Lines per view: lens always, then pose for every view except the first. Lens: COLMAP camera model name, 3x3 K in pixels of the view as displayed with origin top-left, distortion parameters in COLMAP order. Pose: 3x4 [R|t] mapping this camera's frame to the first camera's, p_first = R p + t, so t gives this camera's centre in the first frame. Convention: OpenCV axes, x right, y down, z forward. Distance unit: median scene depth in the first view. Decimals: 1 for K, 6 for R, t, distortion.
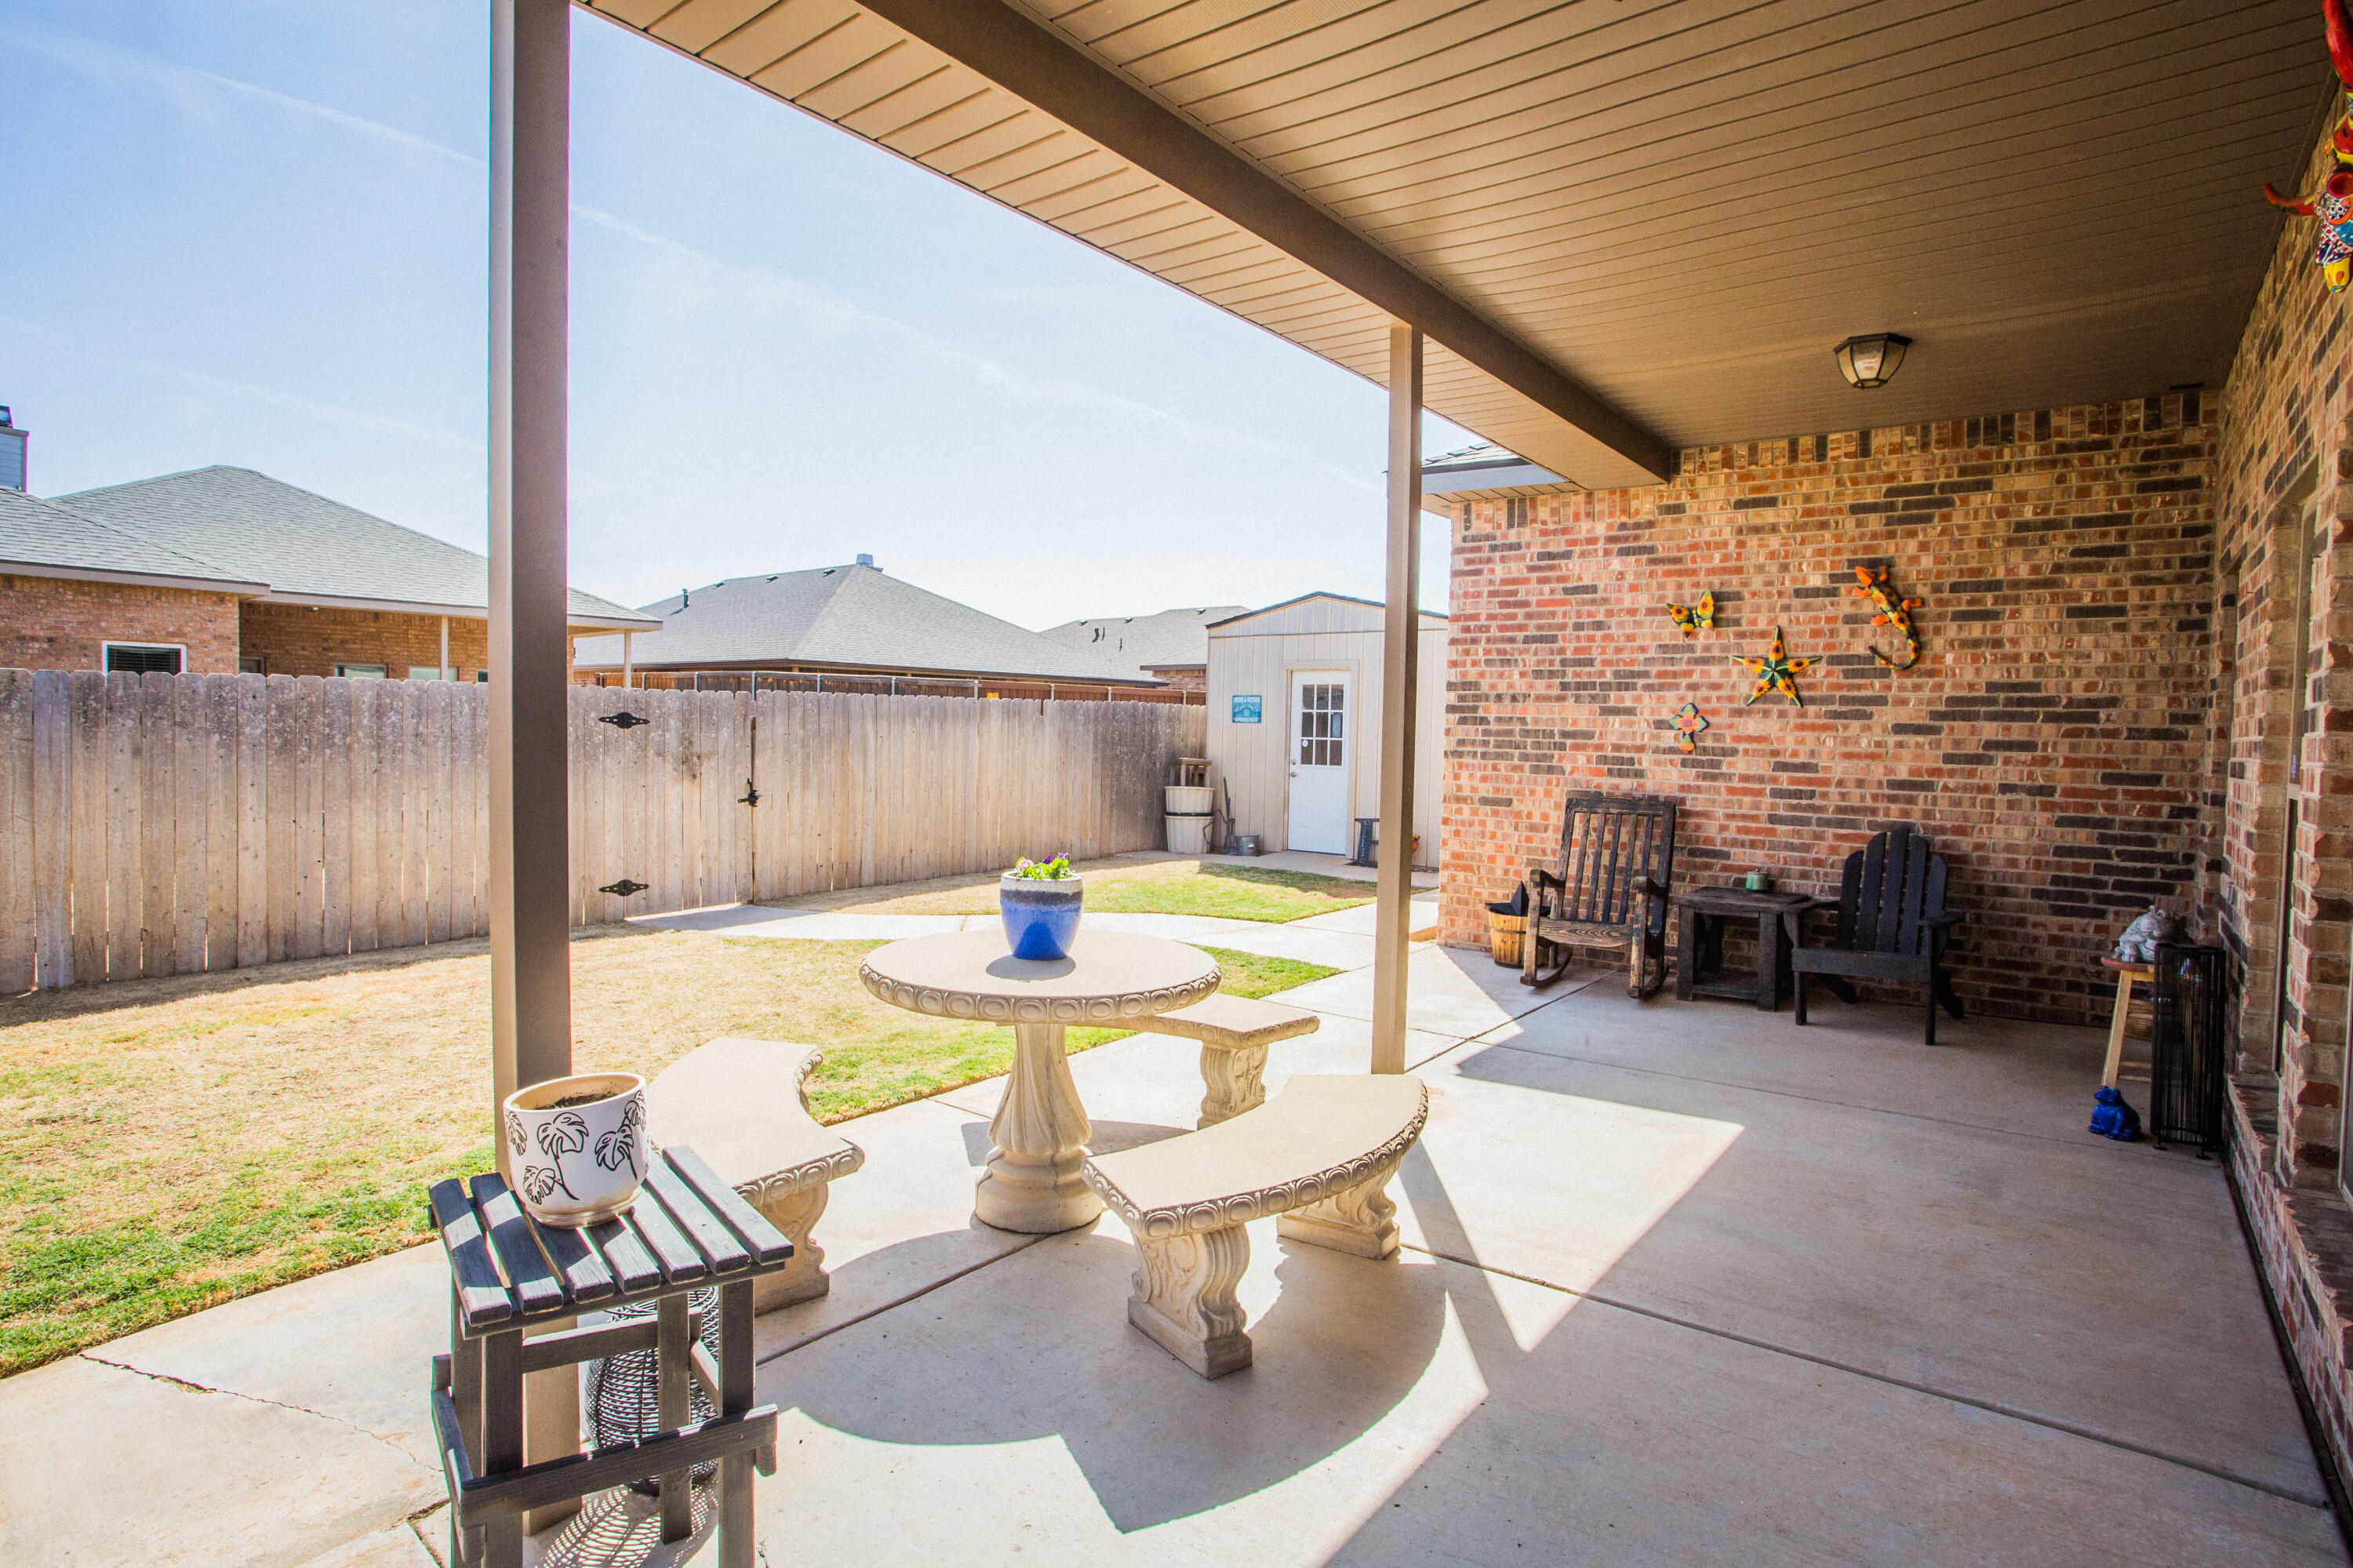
lens RADIAL K [[1137.6, 0, 1169.8], [0, 1137.6, 771.9], [0, 0, 1]] dist [-0.072644, 0.027924]
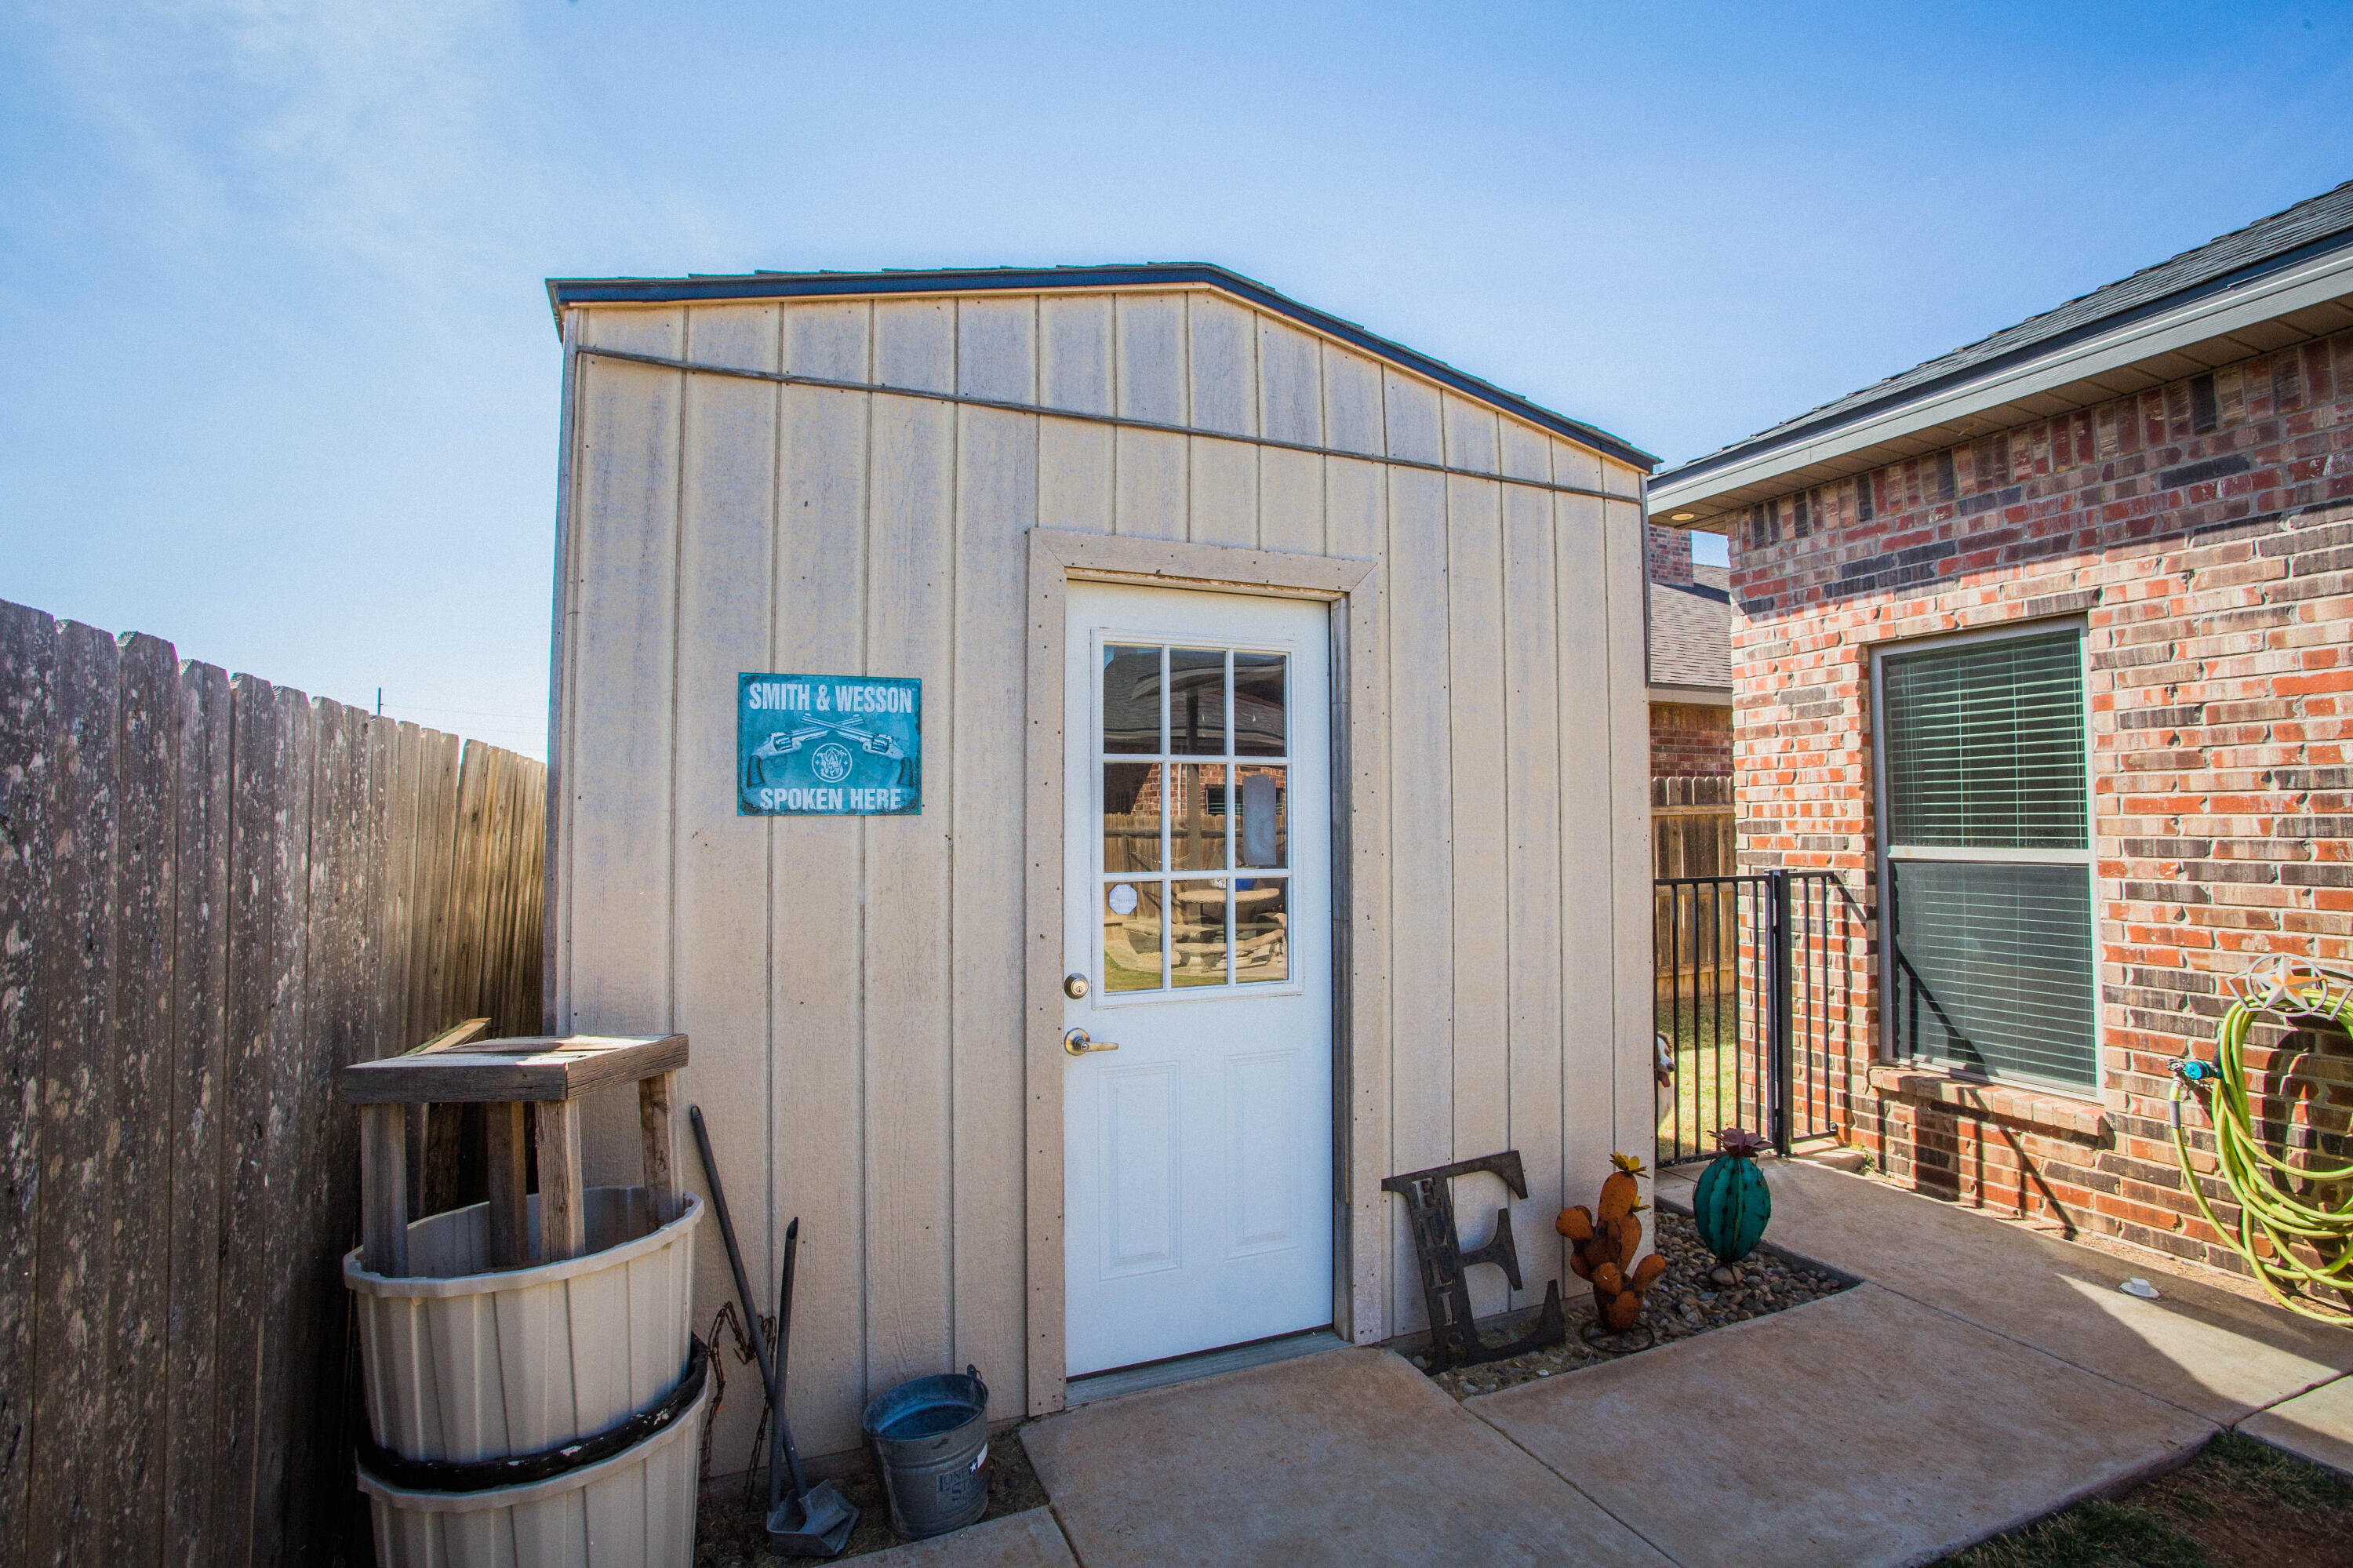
lens RADIAL K [[1145.3, 0, 1178.0], [0, 1145.3, 769.7], [0, 0, 1]] dist [-0.077714, 0.031125]
pose [[0.469477, 0.022570, 0.882656, -0.080981], [0.045083, 0.997757, -0.049492, -0.039705], [-0.881793, 0.063028, 0.467406, 0.885142]]
